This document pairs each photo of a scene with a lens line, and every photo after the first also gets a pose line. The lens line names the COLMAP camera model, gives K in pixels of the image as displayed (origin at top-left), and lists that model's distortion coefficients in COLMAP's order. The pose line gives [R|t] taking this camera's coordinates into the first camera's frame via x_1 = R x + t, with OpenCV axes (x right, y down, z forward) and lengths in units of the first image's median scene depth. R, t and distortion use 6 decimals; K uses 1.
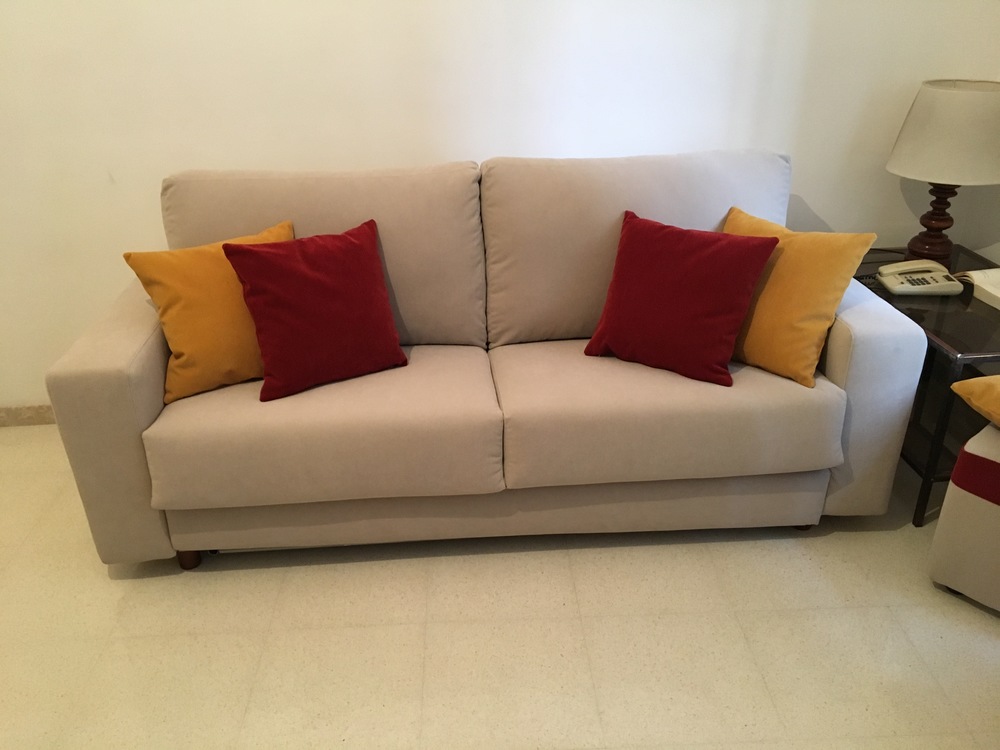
lens RADIAL K [[833.2, 0, 500.0], [0, 833.2, 375.0], [0, 0, 1]] dist [0.082510, -0.117630]
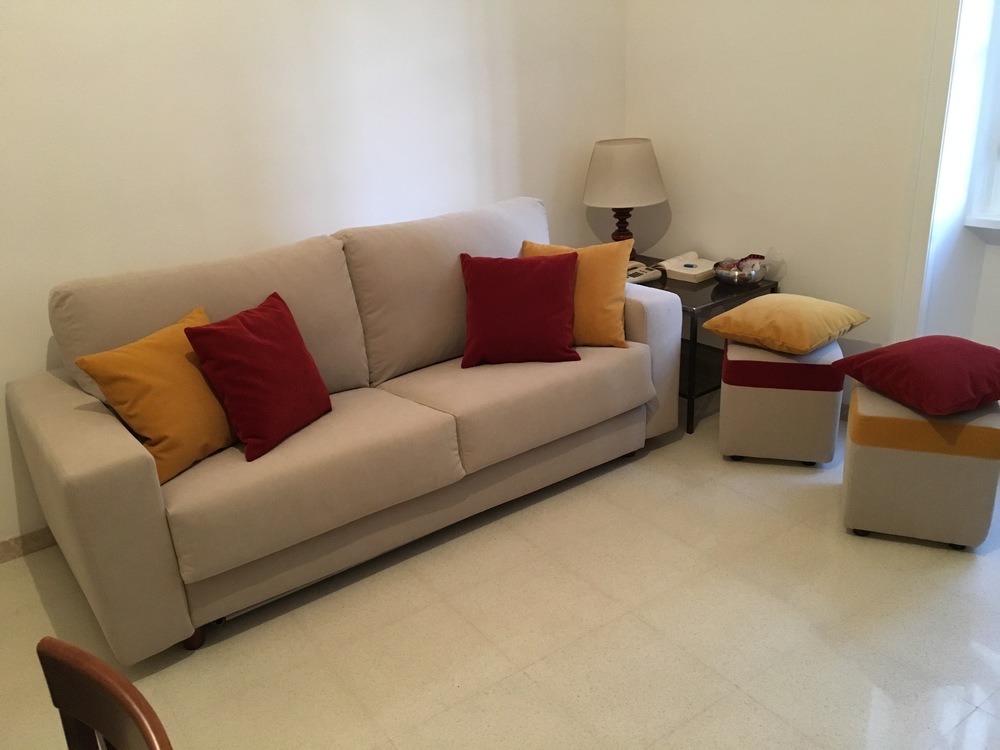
lens RADIAL K [[833.2, 0, 500.0], [0, 833.2, 375.0], [0, 0, 1]] dist [0.082510, -0.117630]
pose [[0.841975, -0.220011, 0.492618, -0.485431], [0.273177, 0.961228, -0.037610, 0.049496], [-0.465244, 0.166238, 0.869433, -0.116088]]
